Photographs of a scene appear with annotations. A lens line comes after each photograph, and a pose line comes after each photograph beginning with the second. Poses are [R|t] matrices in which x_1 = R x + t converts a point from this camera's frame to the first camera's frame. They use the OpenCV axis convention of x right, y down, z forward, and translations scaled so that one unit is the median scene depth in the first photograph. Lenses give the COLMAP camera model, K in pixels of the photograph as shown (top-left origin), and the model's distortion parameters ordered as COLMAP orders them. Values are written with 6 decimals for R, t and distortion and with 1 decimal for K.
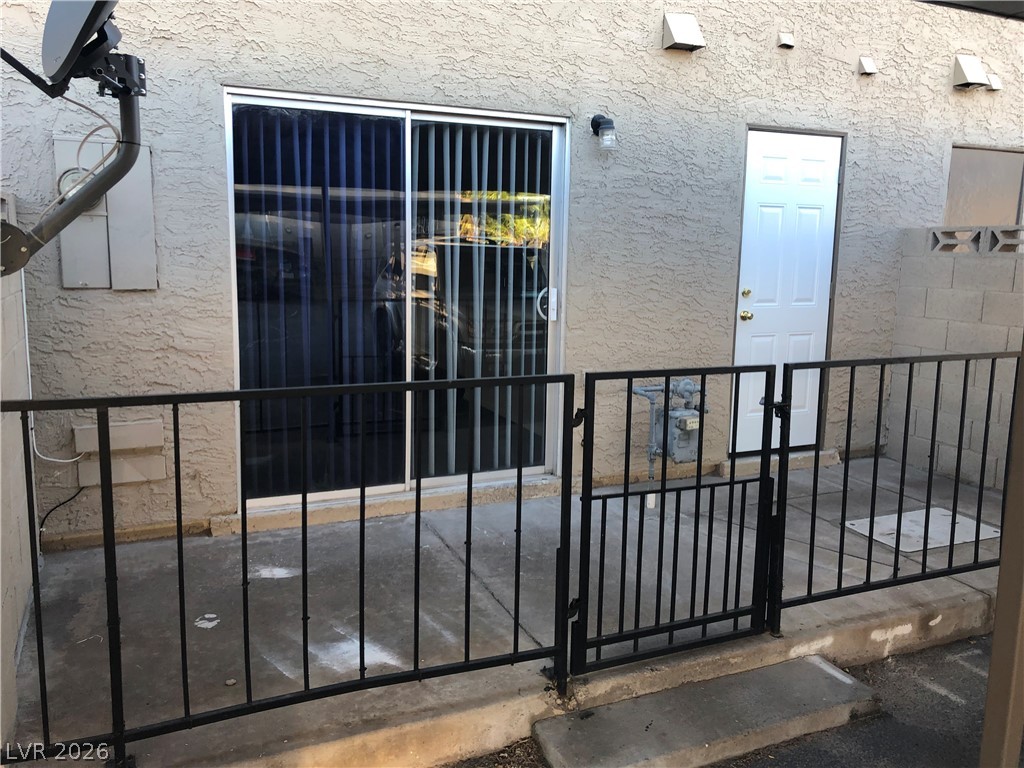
lens RADIAL K [[850.7, 0, 516.5], [0, 850.7, 379.5], [0, 0, 1]] dist [0.037387, -0.077616]
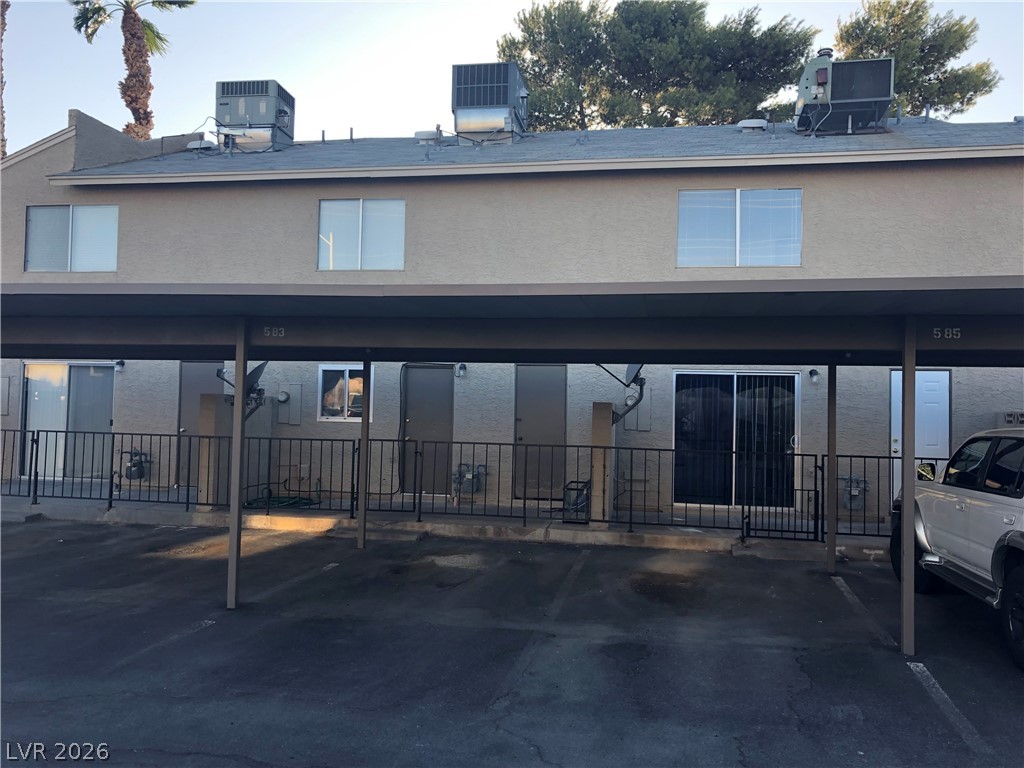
lens RADIAL K [[850.7, 0, 514.9], [0, 850.7, 384.5], [0, 0, 1]] dist [0.037387, -0.077616]
pose [[0.826191, -0.014234, -0.563211, 0.992491], [-0.096746, 0.981247, -0.166719, 0.315722], [0.555022, 0.192230, 0.809320, -1.963905]]
